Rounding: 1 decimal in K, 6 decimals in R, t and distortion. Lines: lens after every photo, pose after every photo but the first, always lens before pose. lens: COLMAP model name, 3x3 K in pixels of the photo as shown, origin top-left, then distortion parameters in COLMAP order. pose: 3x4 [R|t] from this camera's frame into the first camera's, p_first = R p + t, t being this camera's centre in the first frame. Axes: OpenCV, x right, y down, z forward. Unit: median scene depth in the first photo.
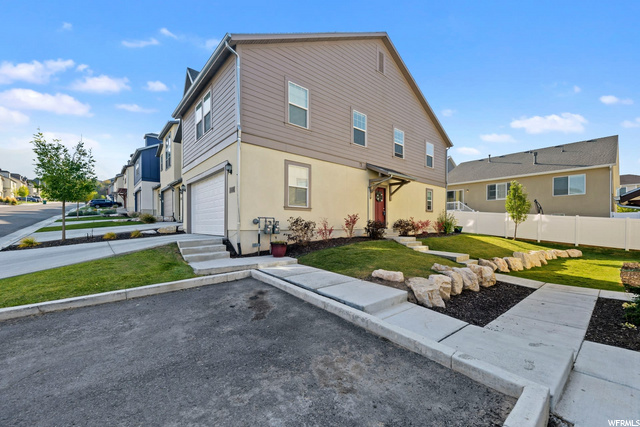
lens RADIAL K [[260.5, 0, 321.3], [0, 260.5, 225.2], [0, 0, 1]] dist [0.005020, -0.000147]
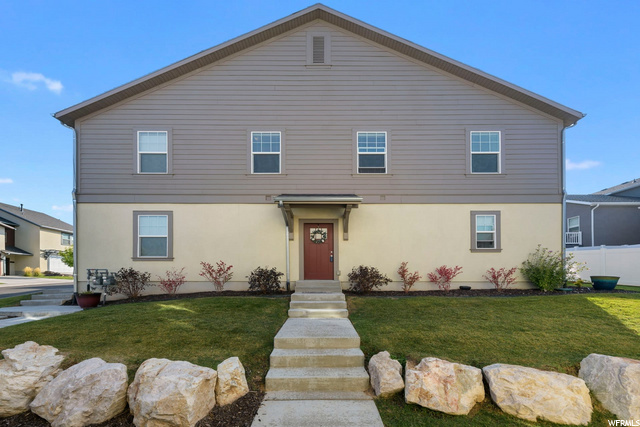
lens RADIAL K [[217.6, 0, 320.4], [0, 217.6, 275.6], [0, 0, 1]] dist [-0.000210, -0.000014]
pose [[0.758146, -0.003393, -0.652076, 0.871383], [0.006229, 0.999979, 0.002038, -0.001965], [0.652055, -0.005606, 0.758151, 0.765048]]
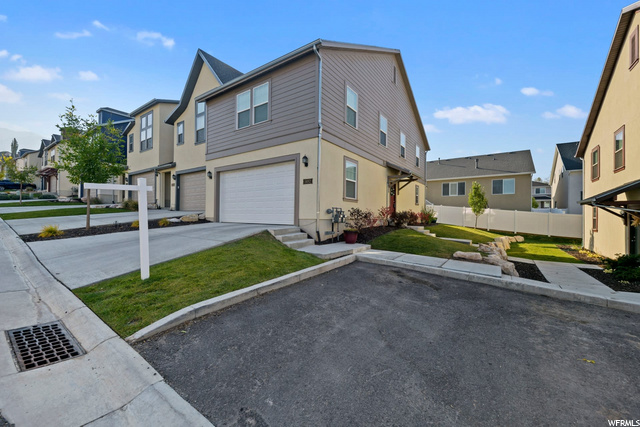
lens RADIAL K [[257.6, 0, 320.0], [0, 257.6, 213.5], [0, 0, 1]] dist [0.002442, -0.000434]
pose [[0.971316, 0.014314, 0.237363, -0.460748], [-0.012654, 0.999884, -0.008515, 0.003840], [-0.237457, 0.005268, 0.971384, -0.034000]]
